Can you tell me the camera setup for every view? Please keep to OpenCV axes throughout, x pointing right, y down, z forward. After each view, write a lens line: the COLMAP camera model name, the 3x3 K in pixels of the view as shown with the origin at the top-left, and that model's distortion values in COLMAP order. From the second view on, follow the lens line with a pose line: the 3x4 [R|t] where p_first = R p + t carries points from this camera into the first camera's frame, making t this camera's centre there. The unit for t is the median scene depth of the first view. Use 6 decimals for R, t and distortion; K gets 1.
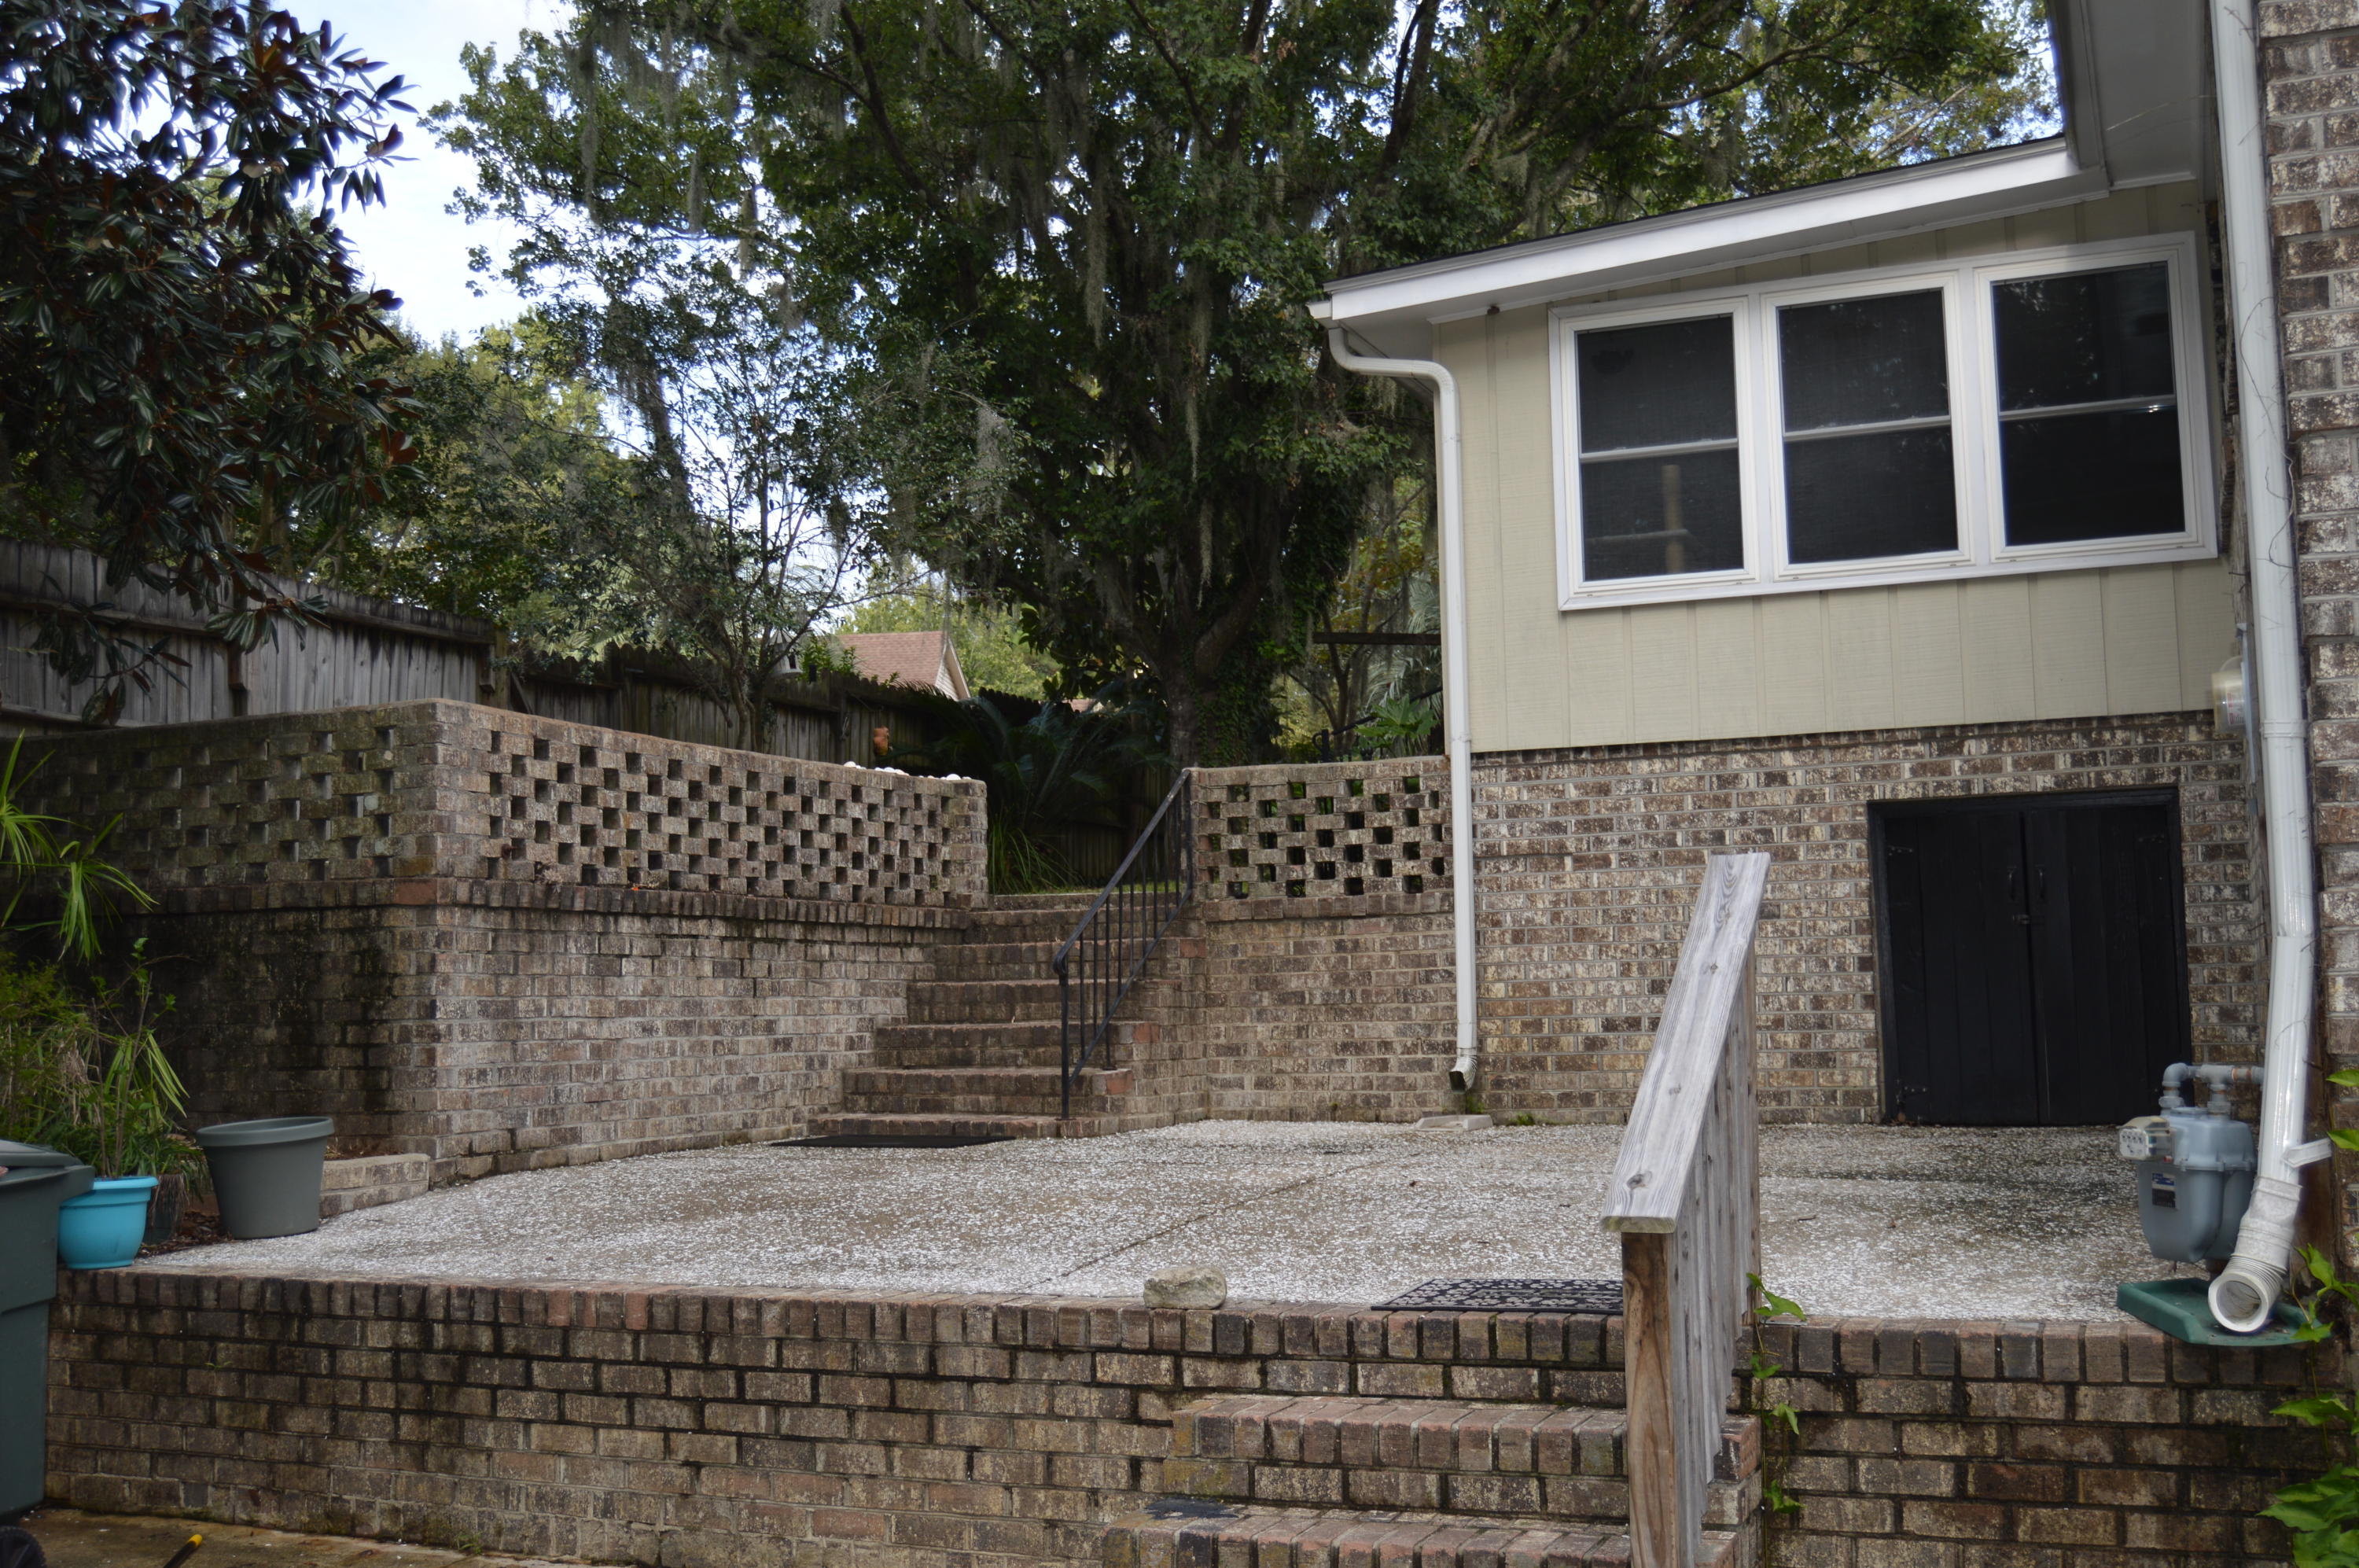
lens RADIAL K [[2463.6, 0, 1177.1], [0, 2463.6, 775.9], [0, 0, 1]] dist [-0.008238, 0.000000]
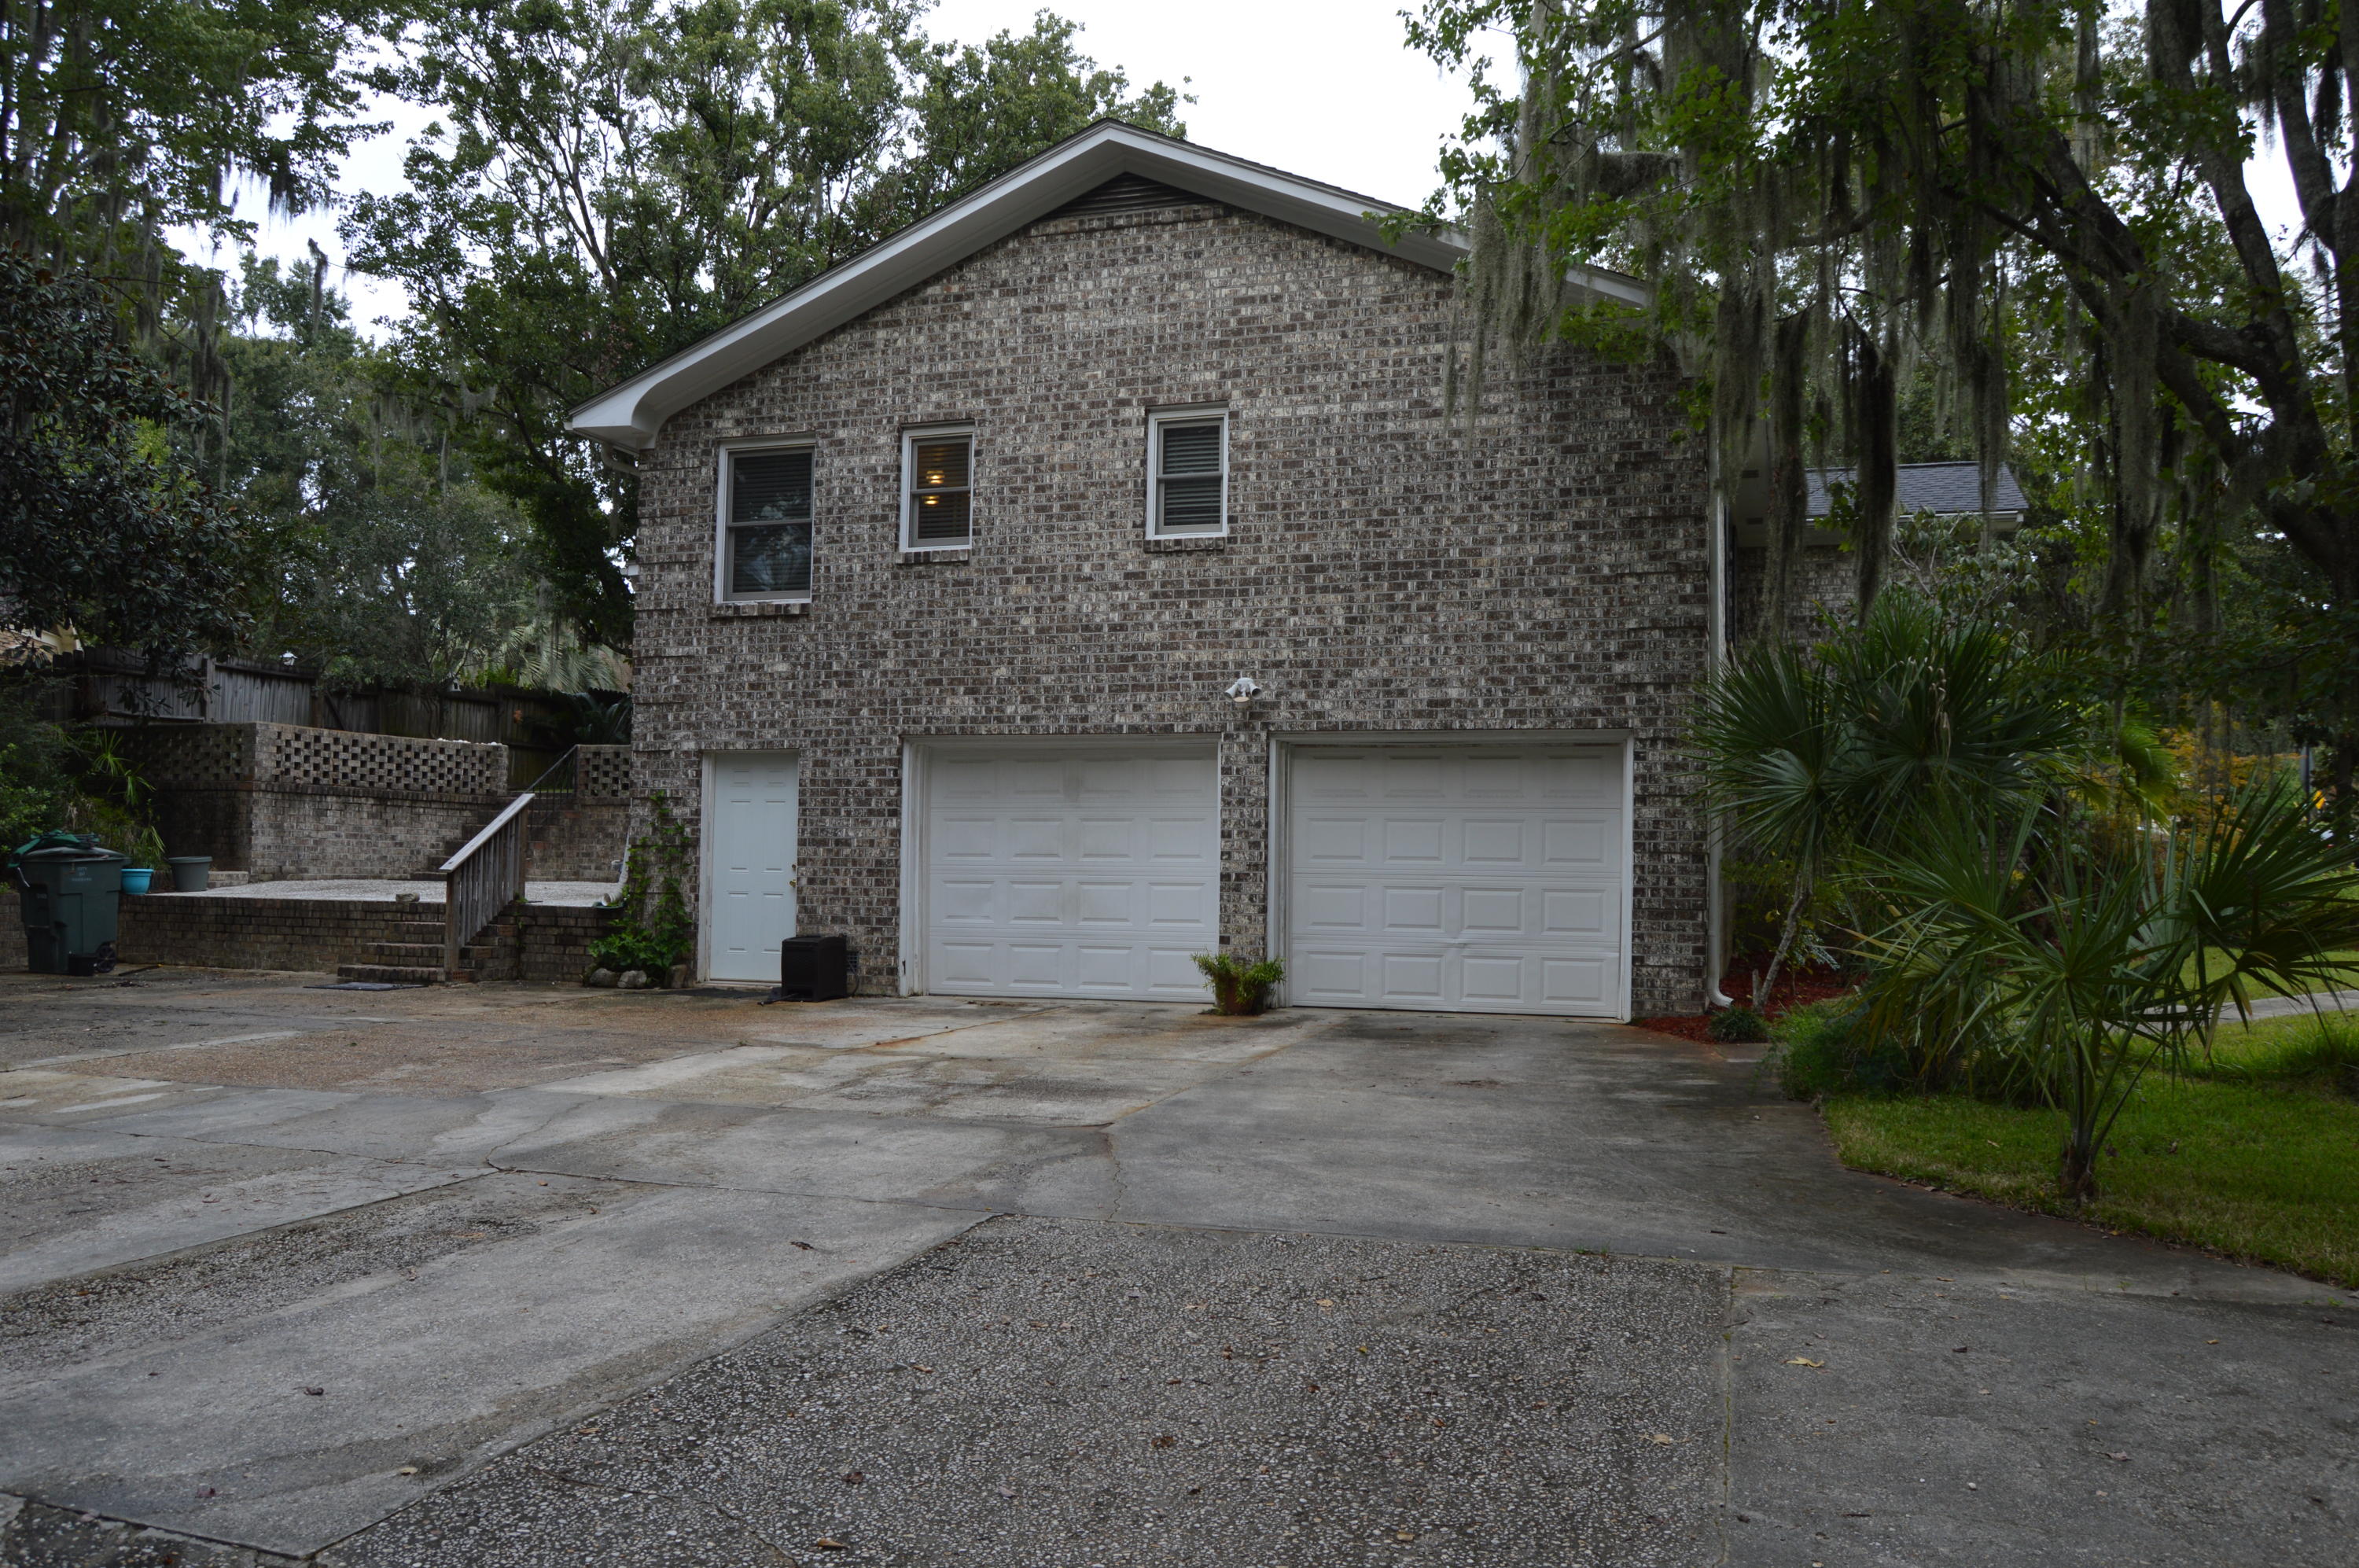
lens RADIAL K [[1874.0, 0, 1184.5], [0, 1874.0, 790.4], [0, 0, 1]] dist [-0.094705, 0.036965]
pose [[0.995918, 0.034741, 0.083310, 0.556258], [-0.038932, 0.998029, 0.049224, -0.088170], [-0.081436, -0.052267, 0.995307, -1.142160]]
